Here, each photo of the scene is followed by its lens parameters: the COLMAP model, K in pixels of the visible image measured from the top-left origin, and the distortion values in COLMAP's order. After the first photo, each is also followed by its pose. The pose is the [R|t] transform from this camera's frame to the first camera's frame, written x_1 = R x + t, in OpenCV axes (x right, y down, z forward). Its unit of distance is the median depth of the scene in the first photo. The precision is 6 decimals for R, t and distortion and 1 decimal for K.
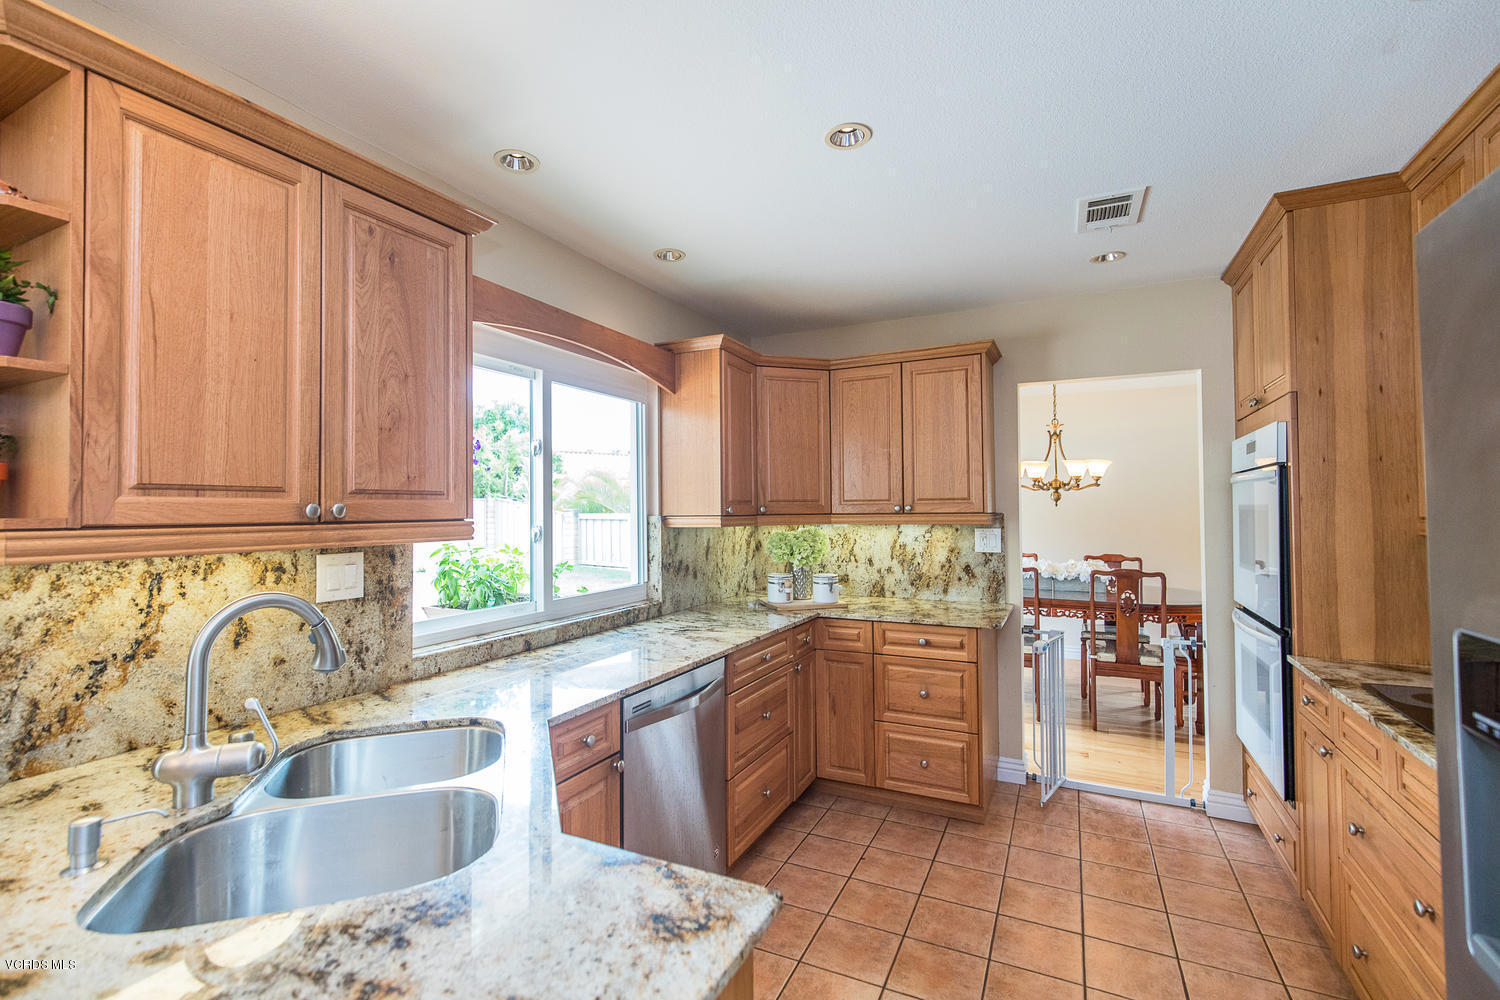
lens RADIAL K [[674.9, 0, 751.5], [0, 674.9, 505.5], [0, 0, 1]] dist [-0.001534, 0.000975]
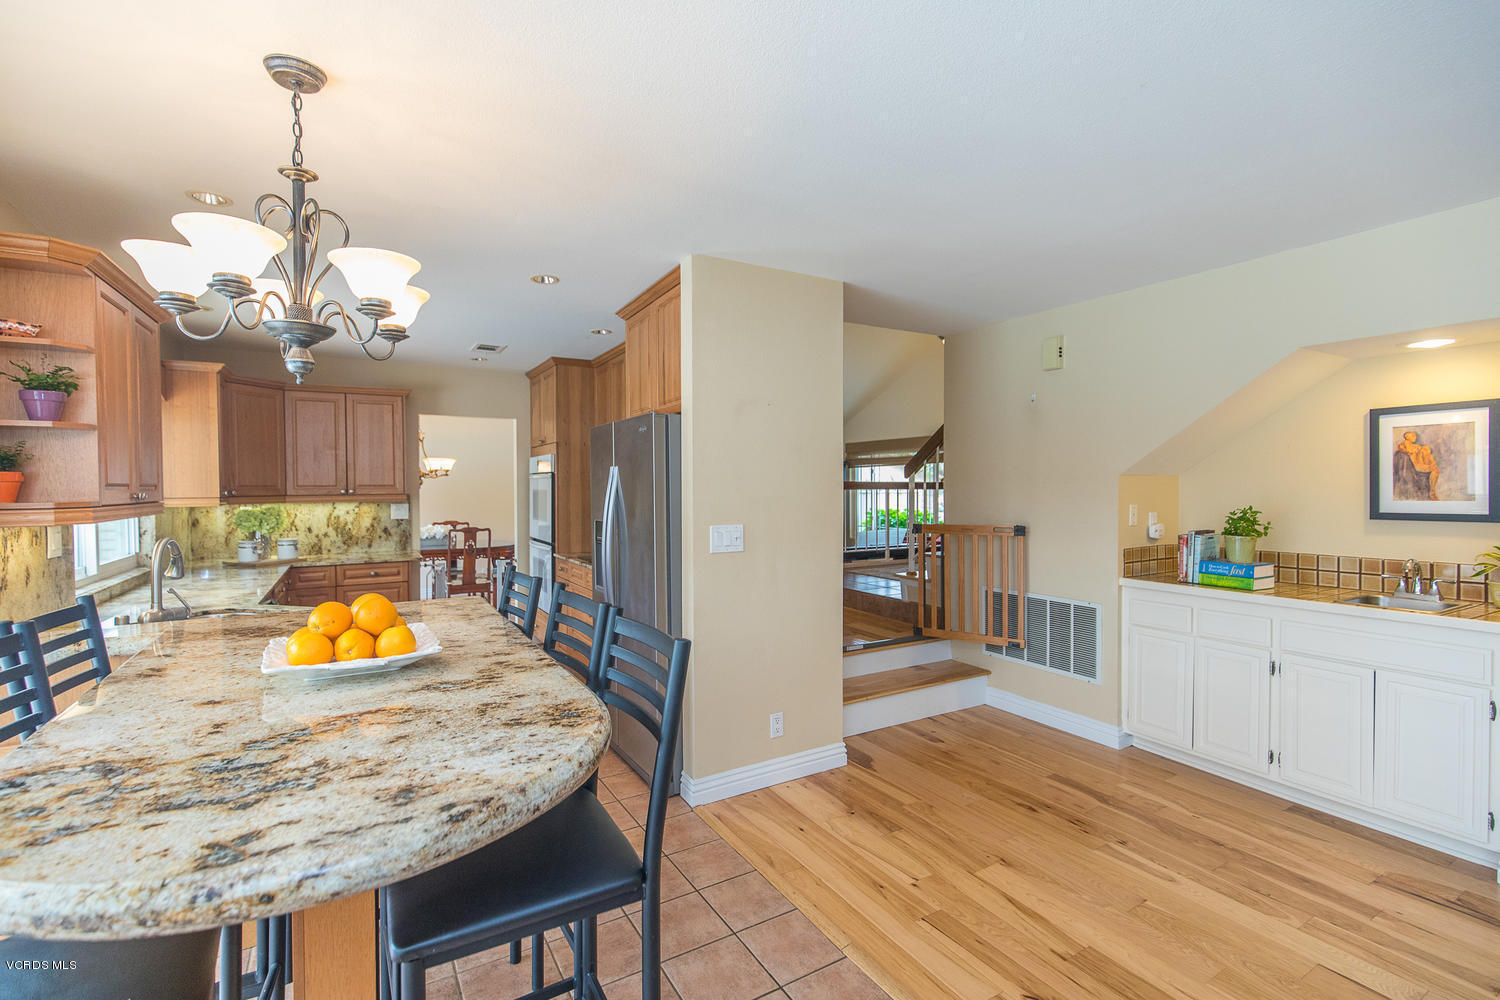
lens RADIAL K [[674.9, 0, 744.9], [0, 674.9, 501.0], [0, 0, 1]] dist [-0.001534, 0.000975]
pose [[0.551832, -0.015027, 0.833820, -0.543321], [-0.003158, 0.999793, 0.020108, -0.007134], [-0.833949, -0.013730, 0.551670, -0.572757]]
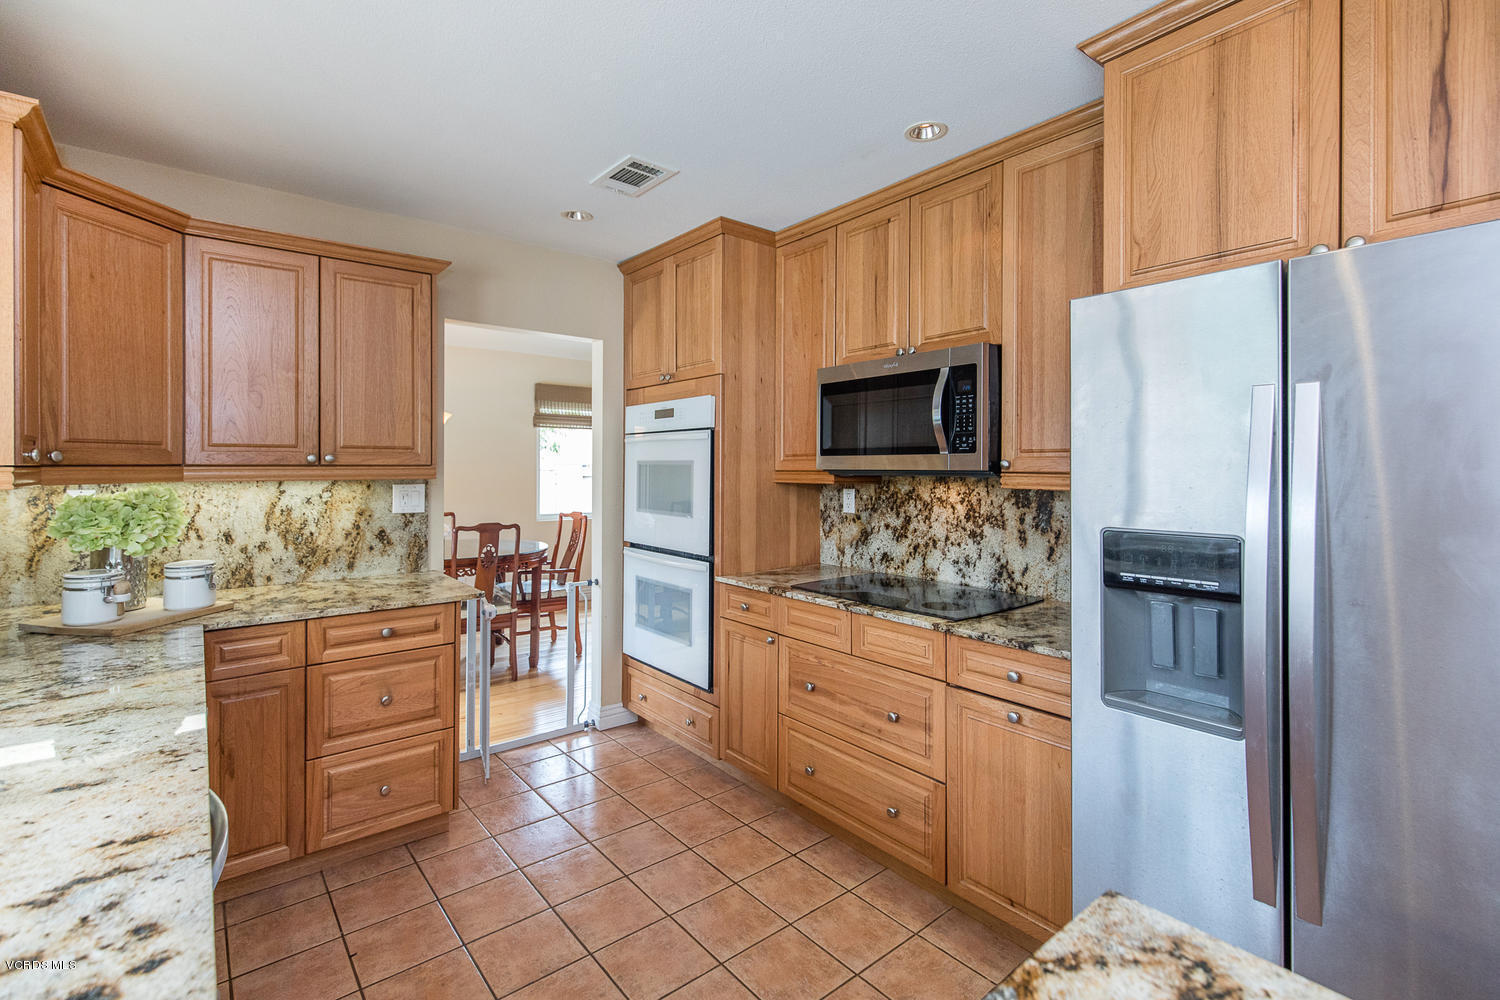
lens RADIAL K [[674.9, 0, 739.8], [0, 674.9, 475.8], [0, 0, 1]] dist [-0.001534, 0.000975]
pose [[0.414049, -0.003661, 0.910247, -0.250885], [-0.011545, 0.999890, 0.009273, 0.011210], [-0.910181, -0.014349, 0.413961, 0.288743]]
